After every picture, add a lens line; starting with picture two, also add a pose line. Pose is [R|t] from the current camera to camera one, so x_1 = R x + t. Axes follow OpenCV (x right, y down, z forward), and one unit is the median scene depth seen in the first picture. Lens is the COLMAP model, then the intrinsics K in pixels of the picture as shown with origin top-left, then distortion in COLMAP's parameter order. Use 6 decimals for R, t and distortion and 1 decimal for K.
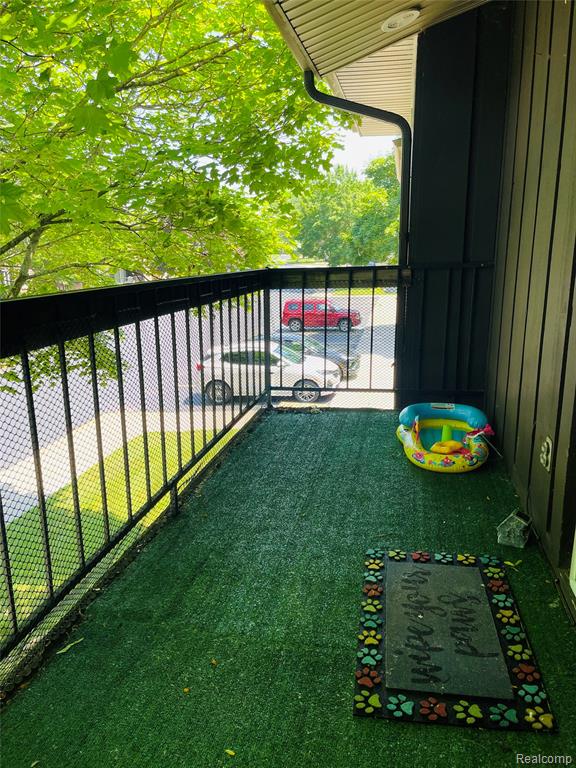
lens RADIAL K [[588.1, 0, 288.9], [0, 588.1, 383.1], [0, 0, 1]] dist [0.057270, -0.048214]
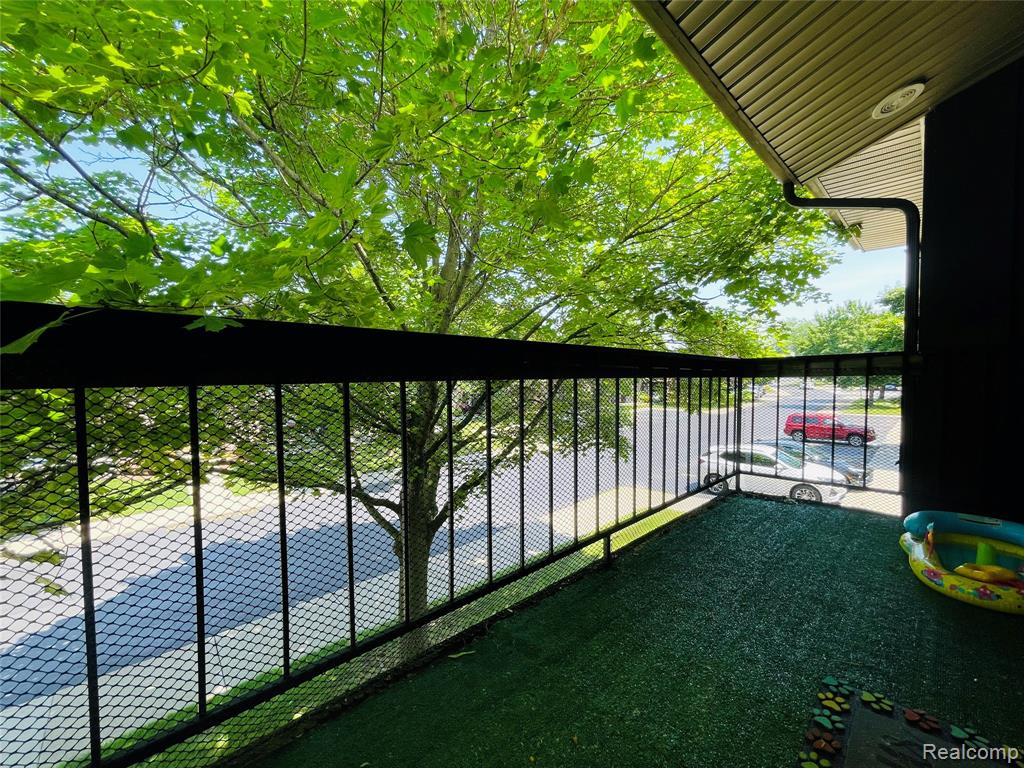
lens RADIAL K [[415.8, 0, 508.0], [0, 415.8, 388.0], [0, 0, 1]] dist [0.000557, -0.000082]
pose [[0.818266, 0.024847, -0.574302, 0.064185], [-0.135823, 0.979134, -0.151159, 0.037421], [0.558563, 0.201692, 0.804567, 0.179879]]
